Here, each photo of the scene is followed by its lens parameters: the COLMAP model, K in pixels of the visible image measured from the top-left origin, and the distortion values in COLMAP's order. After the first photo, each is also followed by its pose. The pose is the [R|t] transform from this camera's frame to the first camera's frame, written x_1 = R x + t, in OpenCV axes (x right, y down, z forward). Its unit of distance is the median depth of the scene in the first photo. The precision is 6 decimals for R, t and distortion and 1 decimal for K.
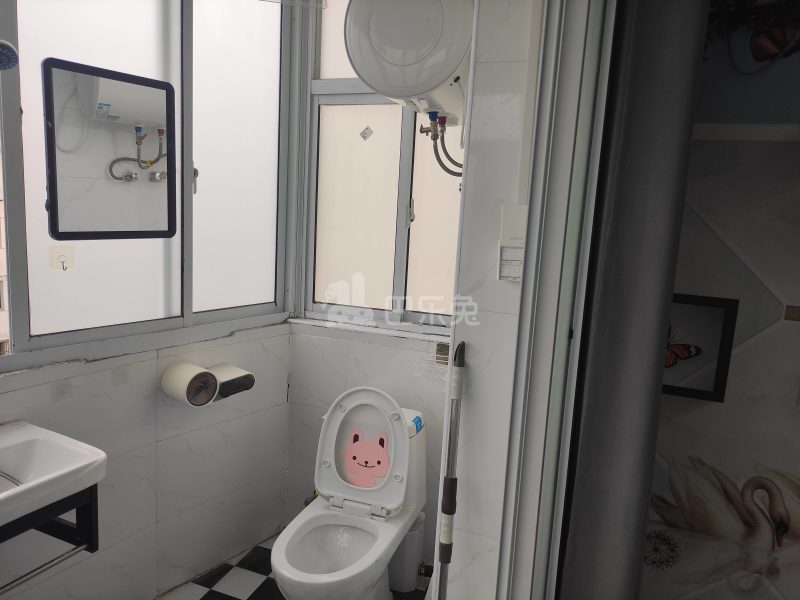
lens RADIAL K [[584.3, 0, 400.0], [0, 584.3, 300.0], [0, 0, 1]] dist [0.000961, -0.000852]
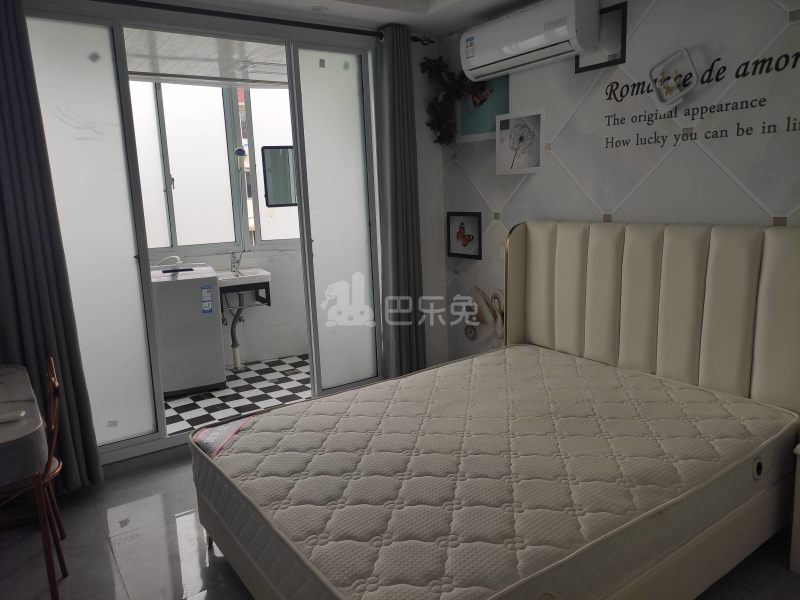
lens RADIAL K [[584.3, 0, 400.0], [0, 584.3, 300.0], [0, 0, 1]] dist [0.000961, -0.000852]
pose [[0.822590, 0.017181, -0.568375, 1.583249], [-0.003030, 0.999662, 0.025832, 0.275735], [0.568627, -0.019527, 0.822364, -1.012498]]
